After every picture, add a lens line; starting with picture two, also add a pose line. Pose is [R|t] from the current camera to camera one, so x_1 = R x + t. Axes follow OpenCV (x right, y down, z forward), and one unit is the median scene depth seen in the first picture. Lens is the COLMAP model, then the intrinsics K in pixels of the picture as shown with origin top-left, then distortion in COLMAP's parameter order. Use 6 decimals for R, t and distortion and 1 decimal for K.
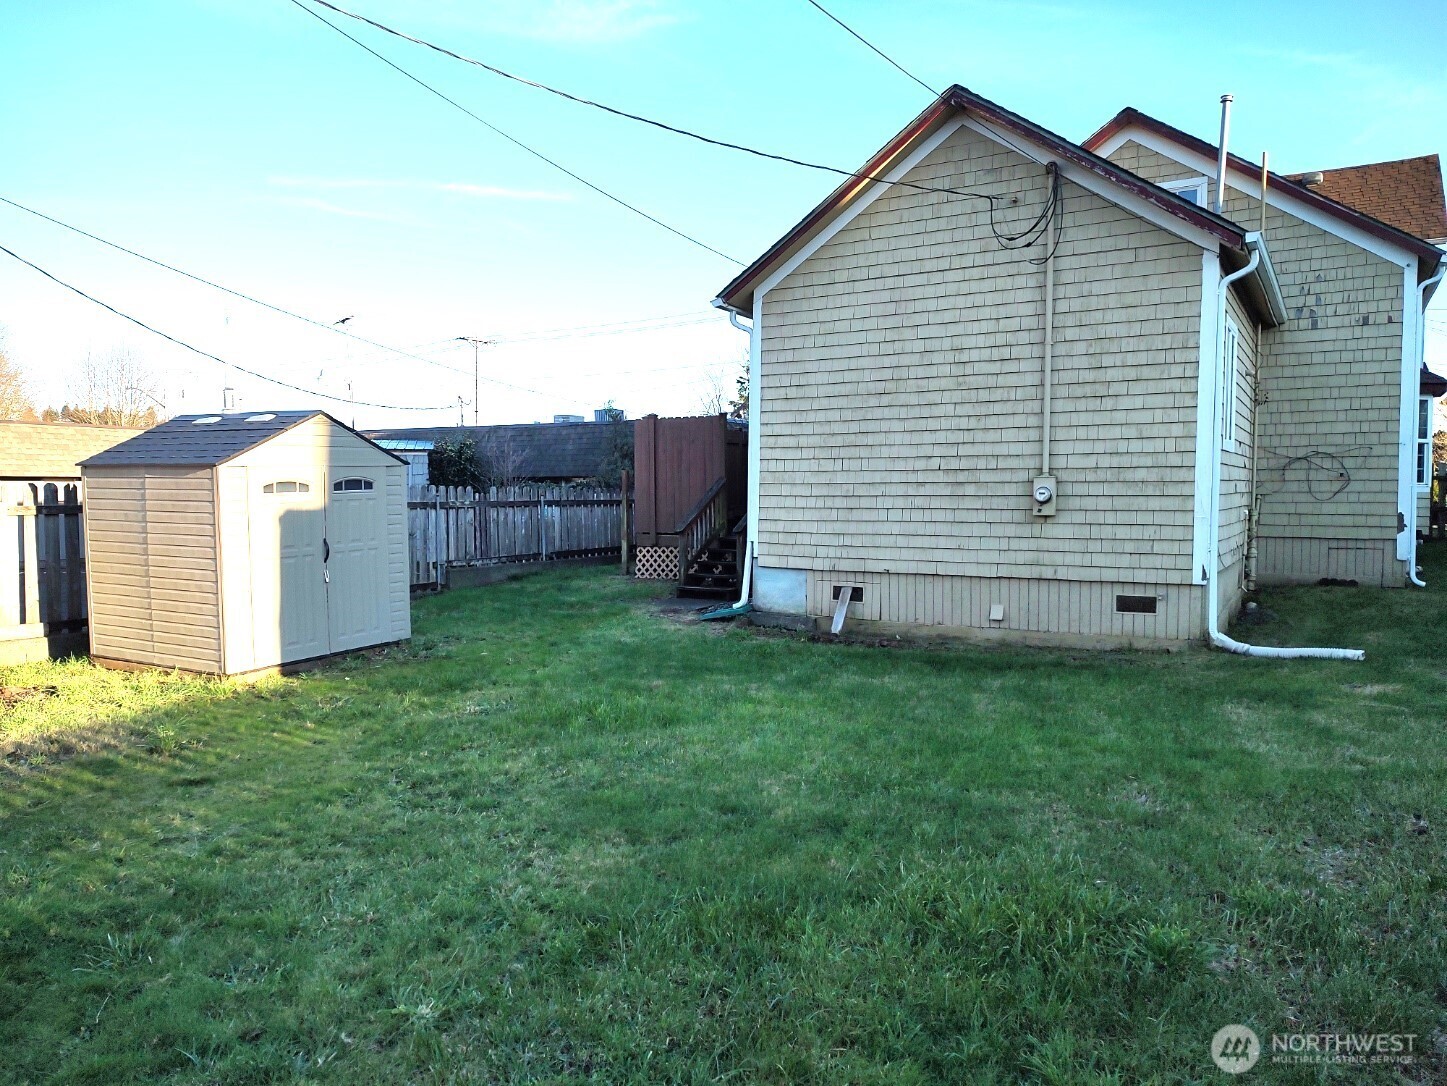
lens RADIAL K [[1021.4, 0, 722.8], [0, 1021.4, 544.6], [0, 0, 1]] dist [0.010402, -0.016607]
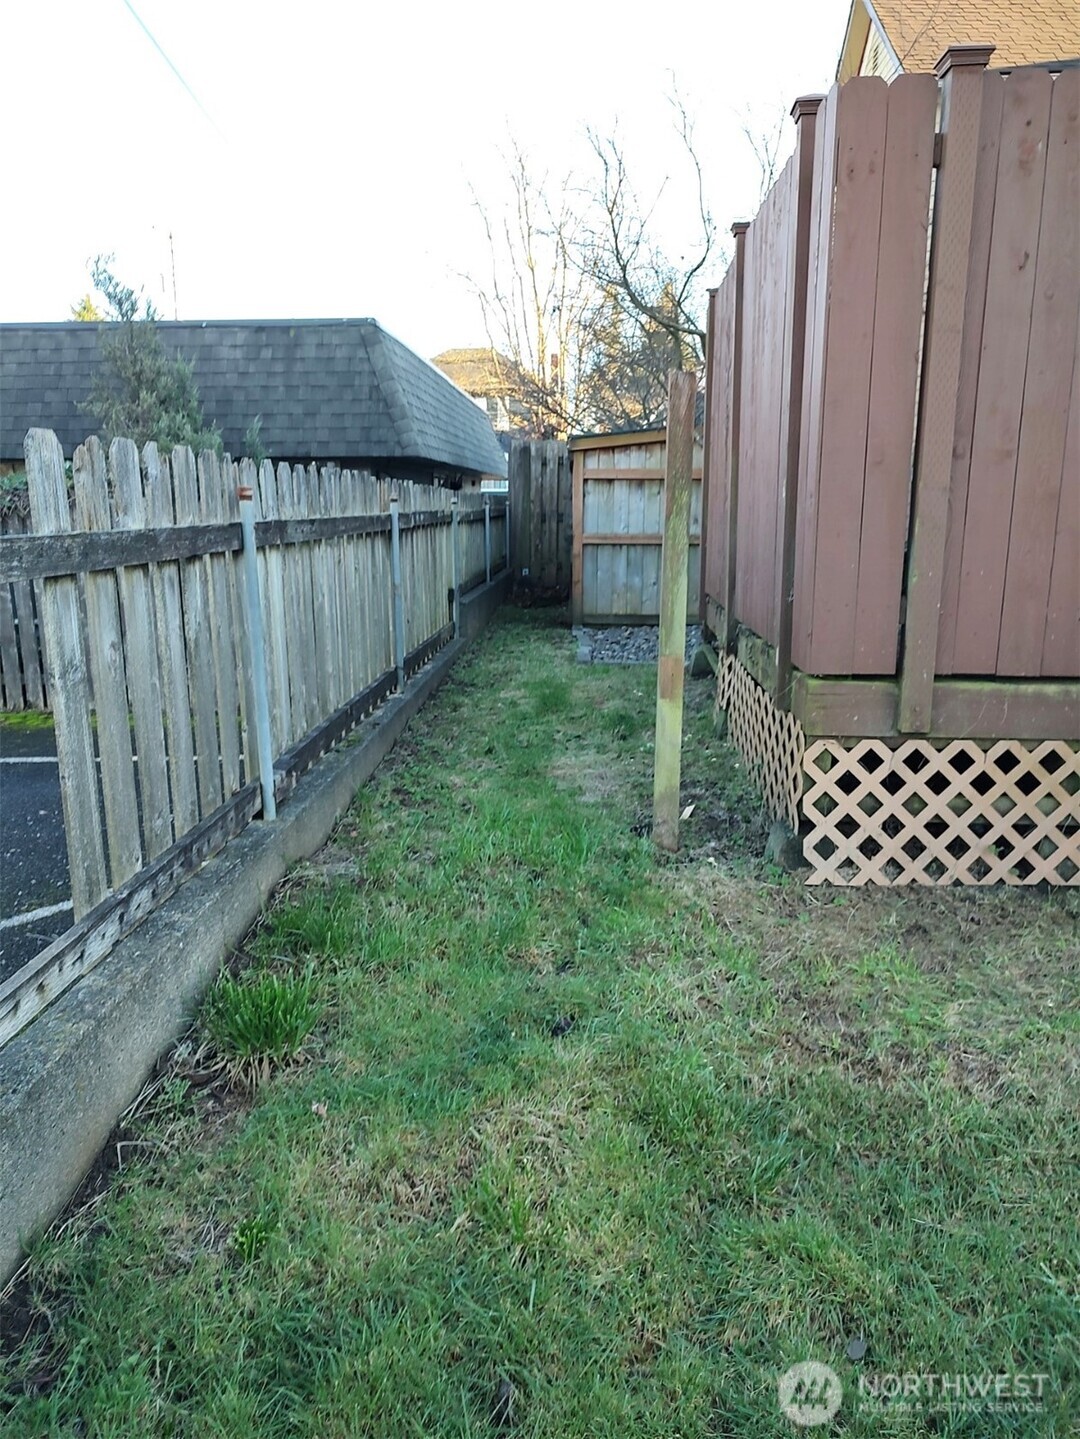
lens RADIAL K [[1015.8, 0, 529.7], [0, 1015.8, 720.8], [0, 0, 1]] dist [0.010402, -0.016607]
pose [[0.896490, -0.093309, 0.433127, -0.229318], [0.023216, 0.986122, 0.164389, -0.038511], [-0.442455, -0.137318, 0.886215, 0.844630]]
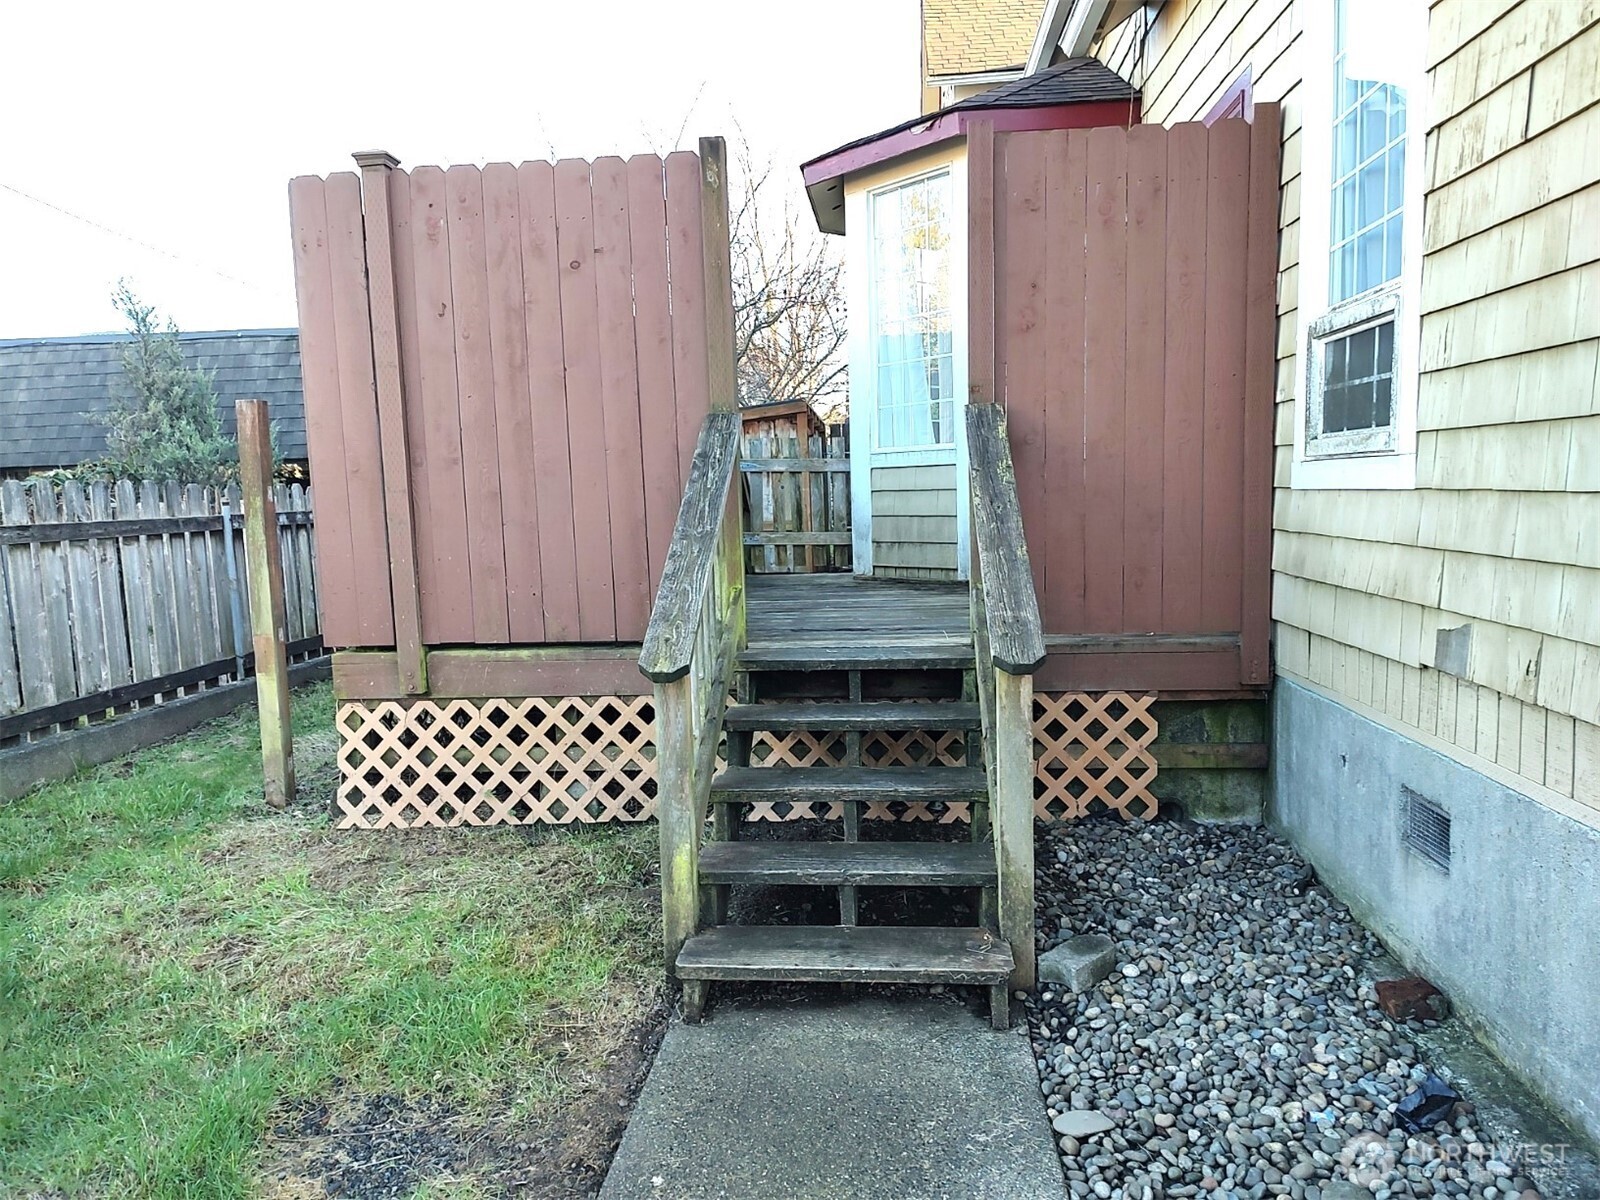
lens RADIAL K [[1129.4, 0, 805.2], [0, 1129.4, 608.8], [0, 0, 1]] dist [0.010402, -0.016607]
pose [[0.904772, -0.073764, 0.419460, -0.095235], [0.052694, 0.996708, 0.061616, -0.032275], [-0.422624, -0.033646, 0.905680, 0.707380]]
